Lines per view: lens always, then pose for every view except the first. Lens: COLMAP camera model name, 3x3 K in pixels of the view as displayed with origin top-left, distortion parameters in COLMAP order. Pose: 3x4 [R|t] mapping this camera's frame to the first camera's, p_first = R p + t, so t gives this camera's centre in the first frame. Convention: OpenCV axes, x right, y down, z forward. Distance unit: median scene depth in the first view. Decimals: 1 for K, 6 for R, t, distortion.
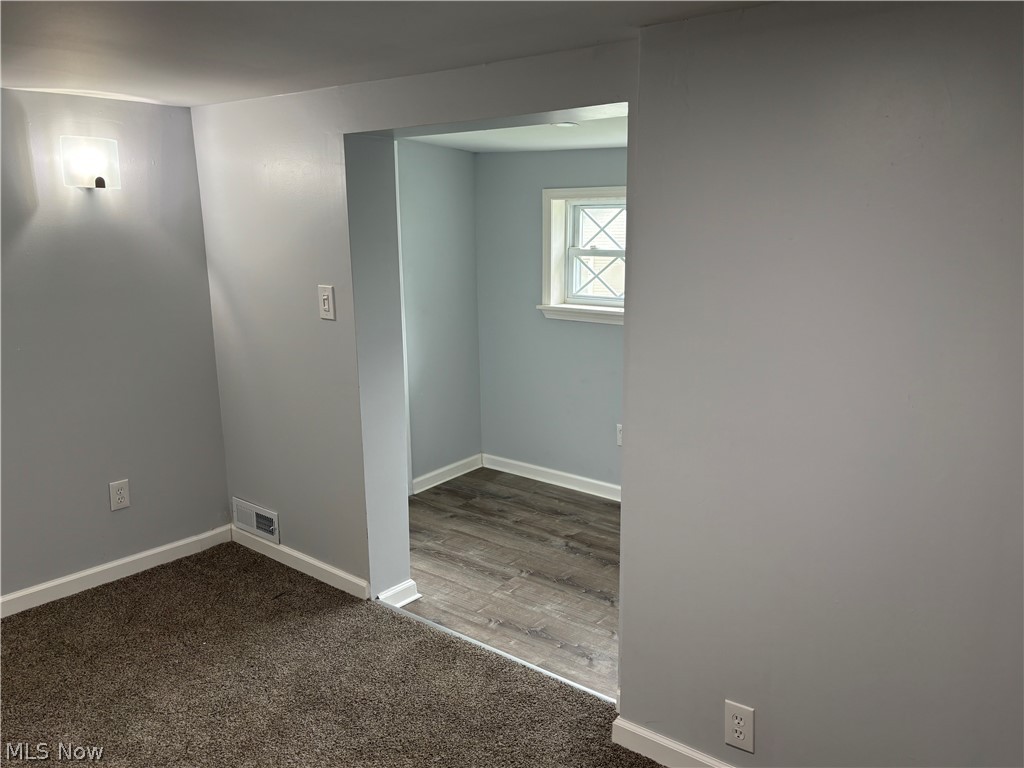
lens RADIAL K [[804.5, 0, 509.2], [0, 804.5, 389.1], [0, 0, 1]] dist [0.052889, -0.056882]
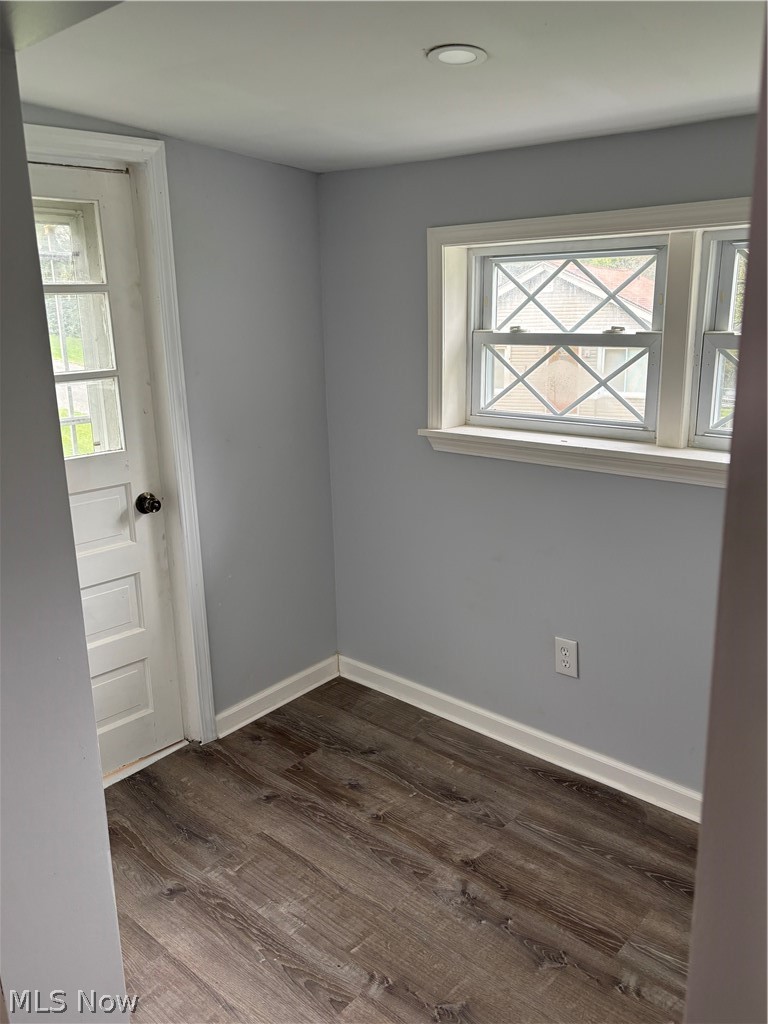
lens RADIAL K [[804.5, 0, 387.4], [0, 804.5, 512.2], [0, 0, 1]] dist [0.052889, -0.056882]
pose [[0.998884, 0.001084, -0.047226, 0.041535], [0.001004, 0.999024, 0.044167, -0.073098], [0.047228, -0.044165, 0.997907, 0.427469]]
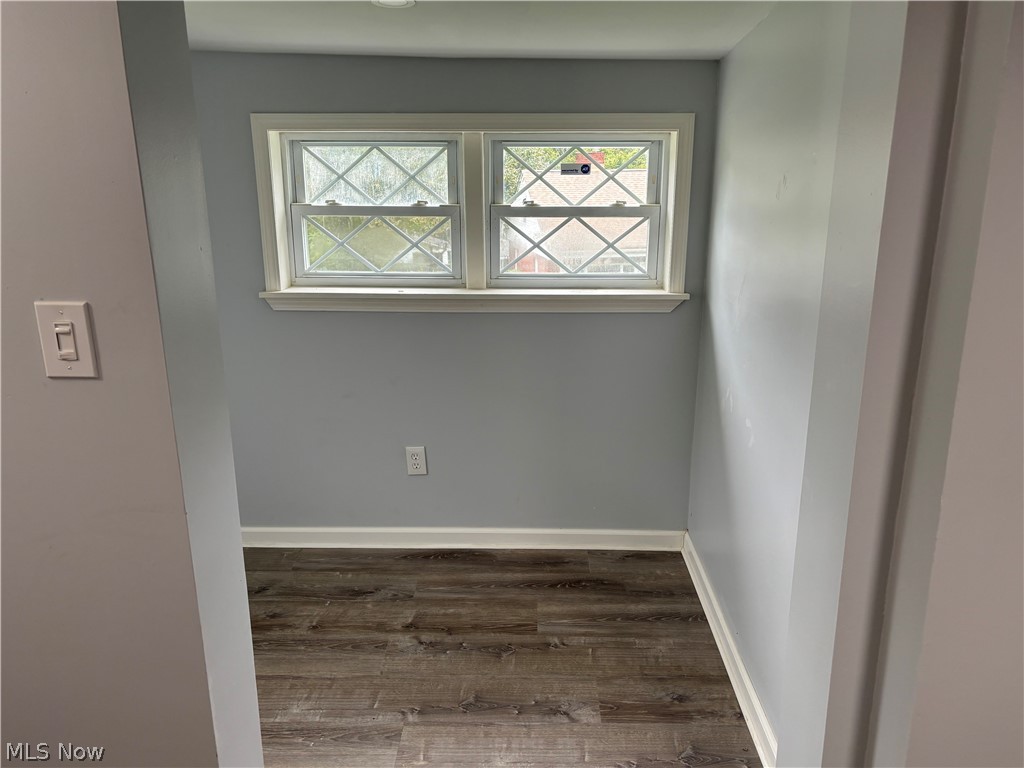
lens RADIAL K [[804.3, 0, 533.8], [0, 804.3, 384.4], [0, 0, 1]] dist [0.057148, -0.176967]
pose [[0.776447, -0.152802, 0.611377, -0.216705], [0.121356, 0.988255, 0.092874, -0.067564], [-0.618388, 0.002083, 0.785870, 0.362388]]
